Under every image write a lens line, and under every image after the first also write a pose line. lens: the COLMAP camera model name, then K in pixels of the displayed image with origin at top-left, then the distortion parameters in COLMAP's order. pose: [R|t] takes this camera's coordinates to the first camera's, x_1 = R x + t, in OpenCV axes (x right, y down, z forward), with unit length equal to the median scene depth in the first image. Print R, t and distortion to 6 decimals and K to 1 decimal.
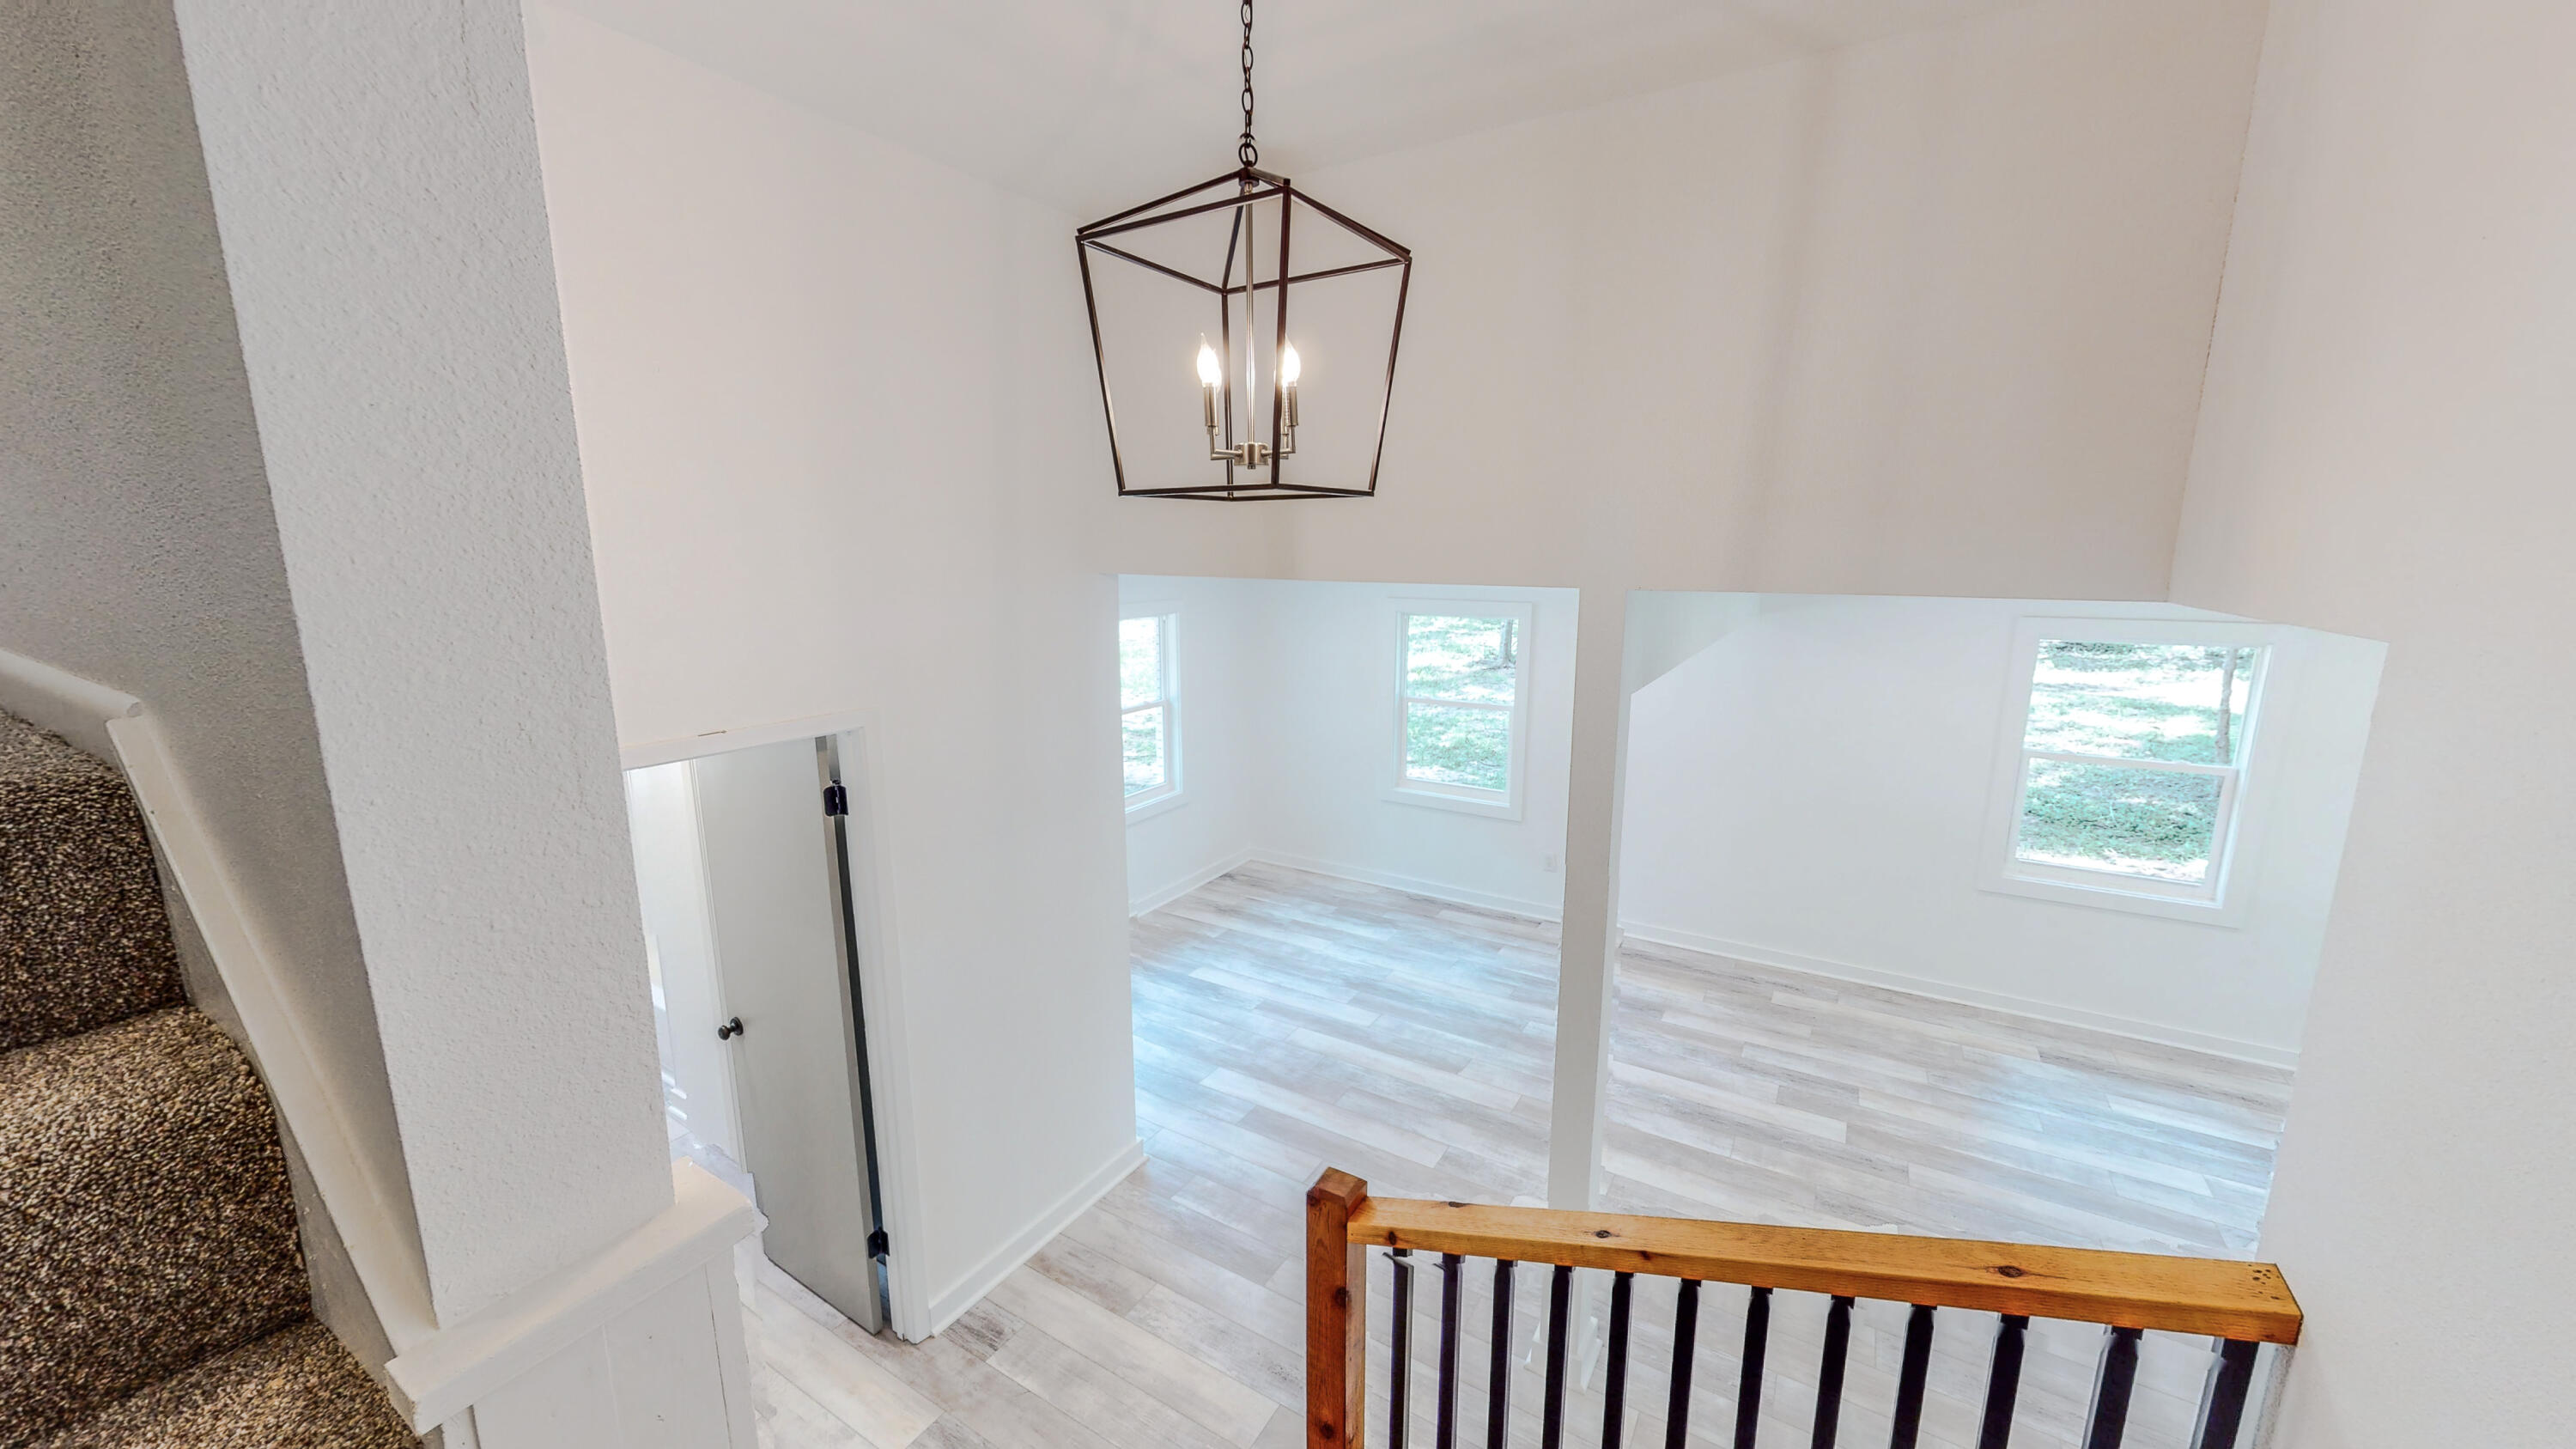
lens RADIAL K [[943.7, 0, 1287.7], [0, 943.7, 731.3], [0, 0, 1]] dist [-0.005344, 0.000571]
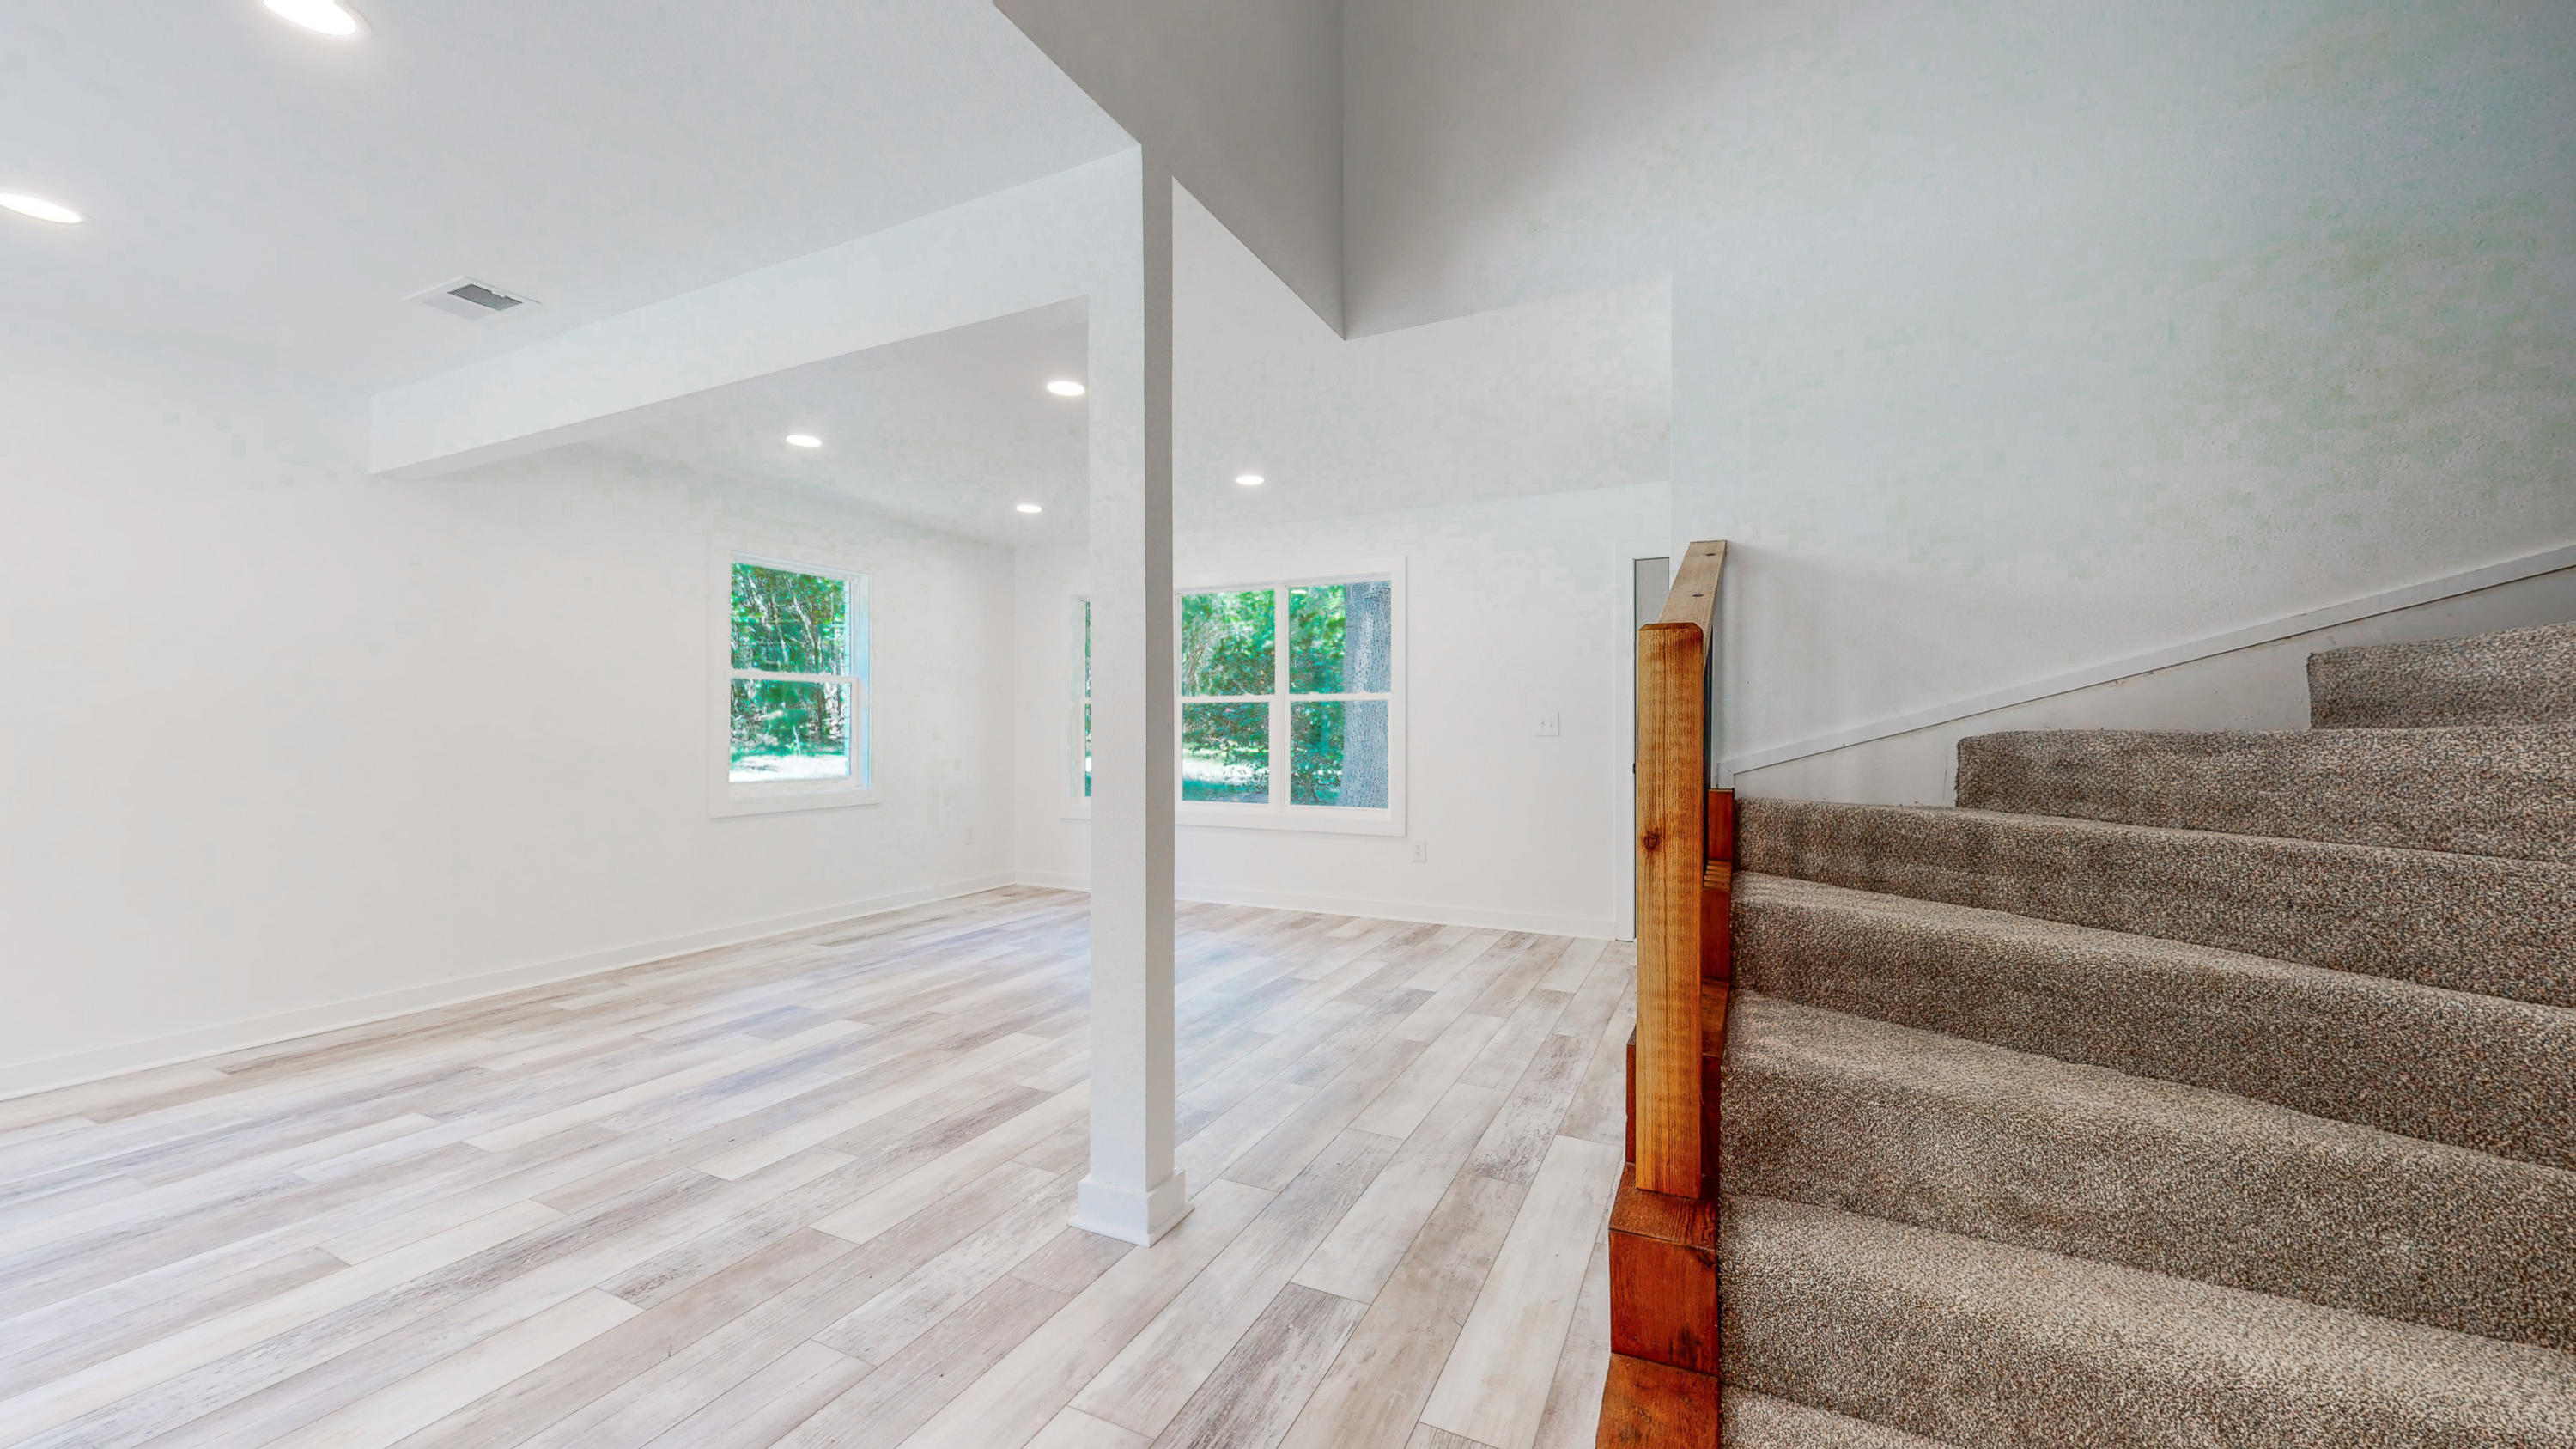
lens RADIAL K [[943.7, 0, 1292.3], [0, 943.7, 727.5], [0, 0, 1]] dist [-0.005344, 0.000571]
pose [[-0.098974, 0.000286, 0.995090, -0.277281], [0.192998, 0.981017, 0.018914, 0.187632], [-0.976195, 0.193923, -0.097150, 0.545007]]
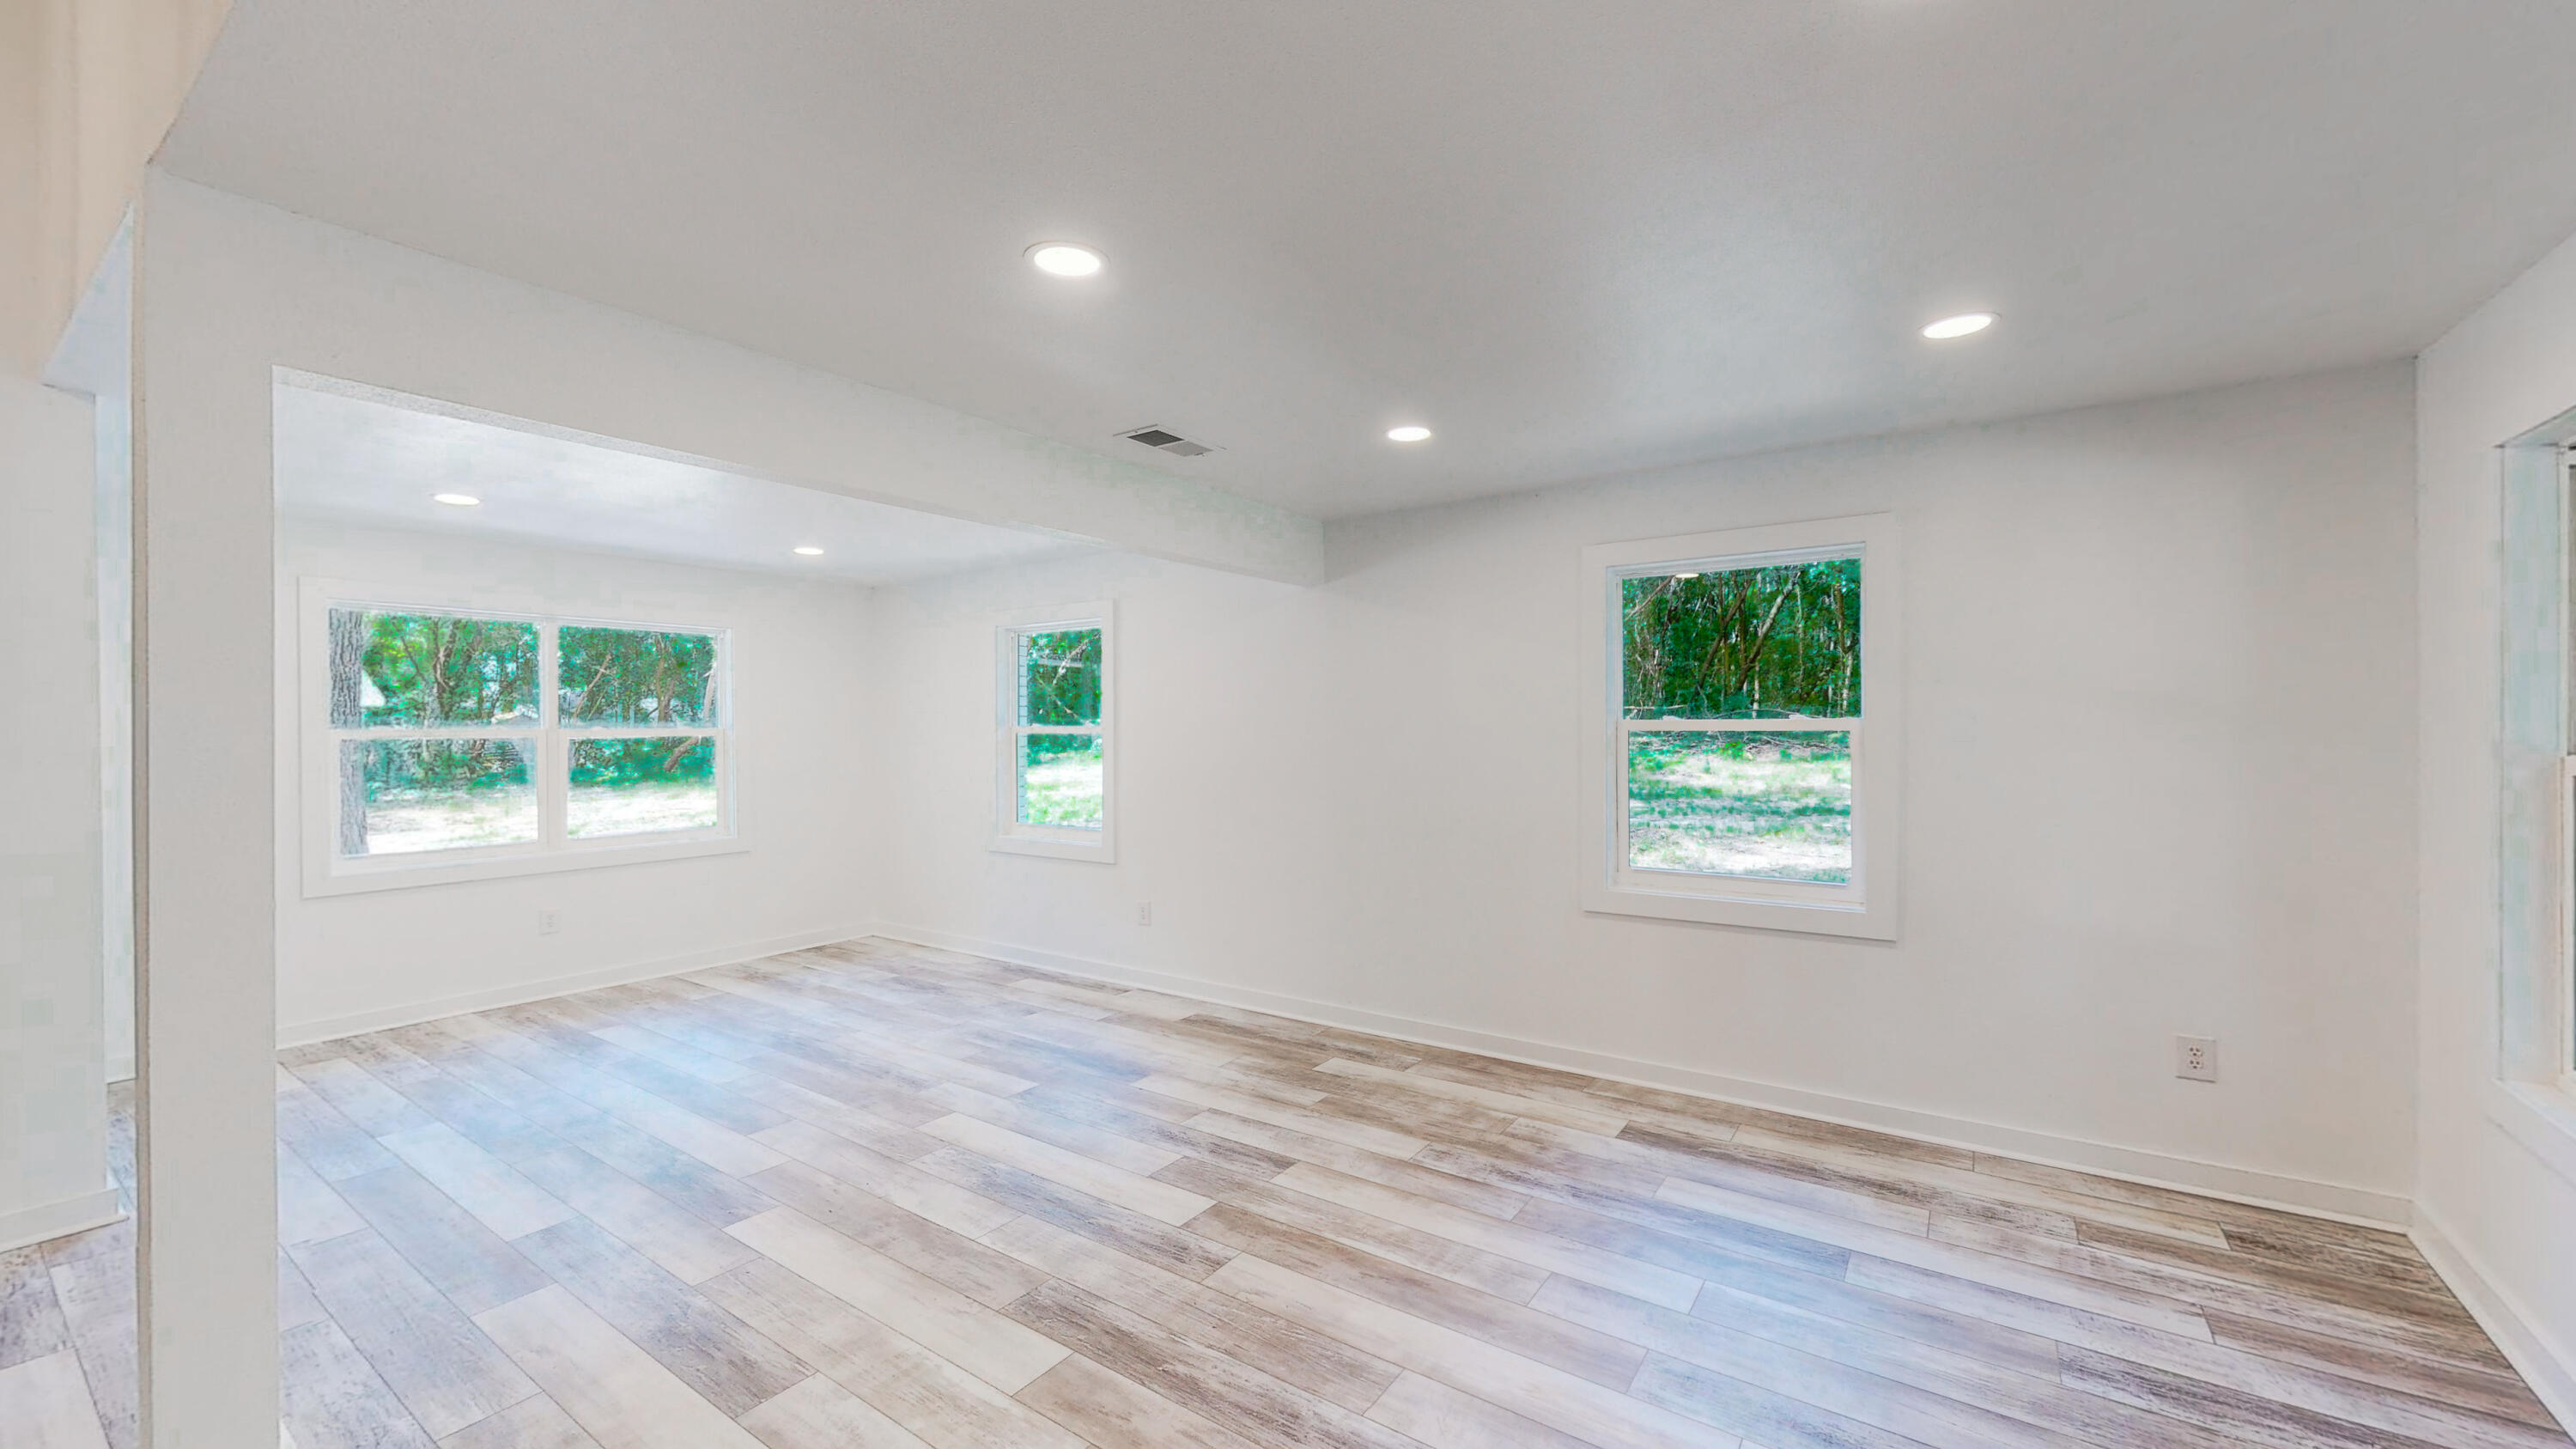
lens RADIAL K [[991.9, 0, 1292.2], [0, 991.9, 728.4], [0, 0, 1]] dist [-0.001101, -0.000037]
pose [[0.998438, -0.006715, -0.055470, 0.599398], [-0.003972, 0.981709, -0.190348, 0.195722], [0.055733, 0.190270, 0.980148, 0.230923]]
